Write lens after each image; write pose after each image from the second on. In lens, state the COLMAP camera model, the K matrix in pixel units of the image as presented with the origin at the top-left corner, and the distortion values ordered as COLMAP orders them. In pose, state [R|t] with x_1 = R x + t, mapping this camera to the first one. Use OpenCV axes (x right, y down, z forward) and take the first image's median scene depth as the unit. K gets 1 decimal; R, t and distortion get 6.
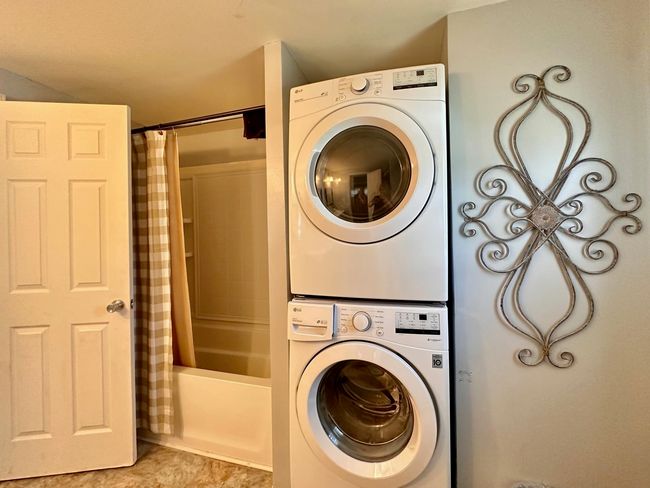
lens RADIAL K [[274.7, 0, 325.6], [0, 274.7, 236.1], [0, 0, 1]] dist [0.000252, -0.000127]
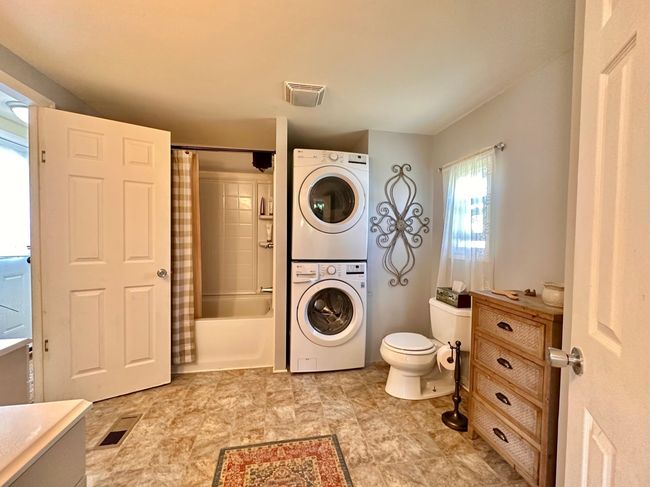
lens RADIAL K [[260.1, 0, 325.0], [0, 260.1, 243.5], [0, 0, 1]] dist [-0.001268, -0.000147]
pose [[0.901015, 0.016774, 0.433464, -0.792914], [-0.029465, 0.999311, 0.022576, 0.062535], [-0.432787, -0.033114, 0.900888, -0.782074]]
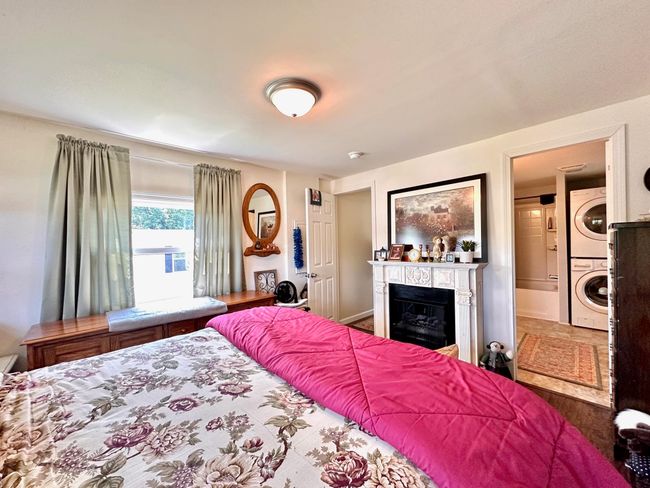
lens RADIAL K [[260.1, 0, 325.0], [0, 260.1, 244.0], [0, 0, 1]] dist [-0.001268, -0.000147]
pose [[0.860316, -0.004535, -0.509741, -1.175133], [0.013631, 0.999808, 0.014111, -0.020512], [0.509579, -0.019088, 0.860212, -3.391856]]
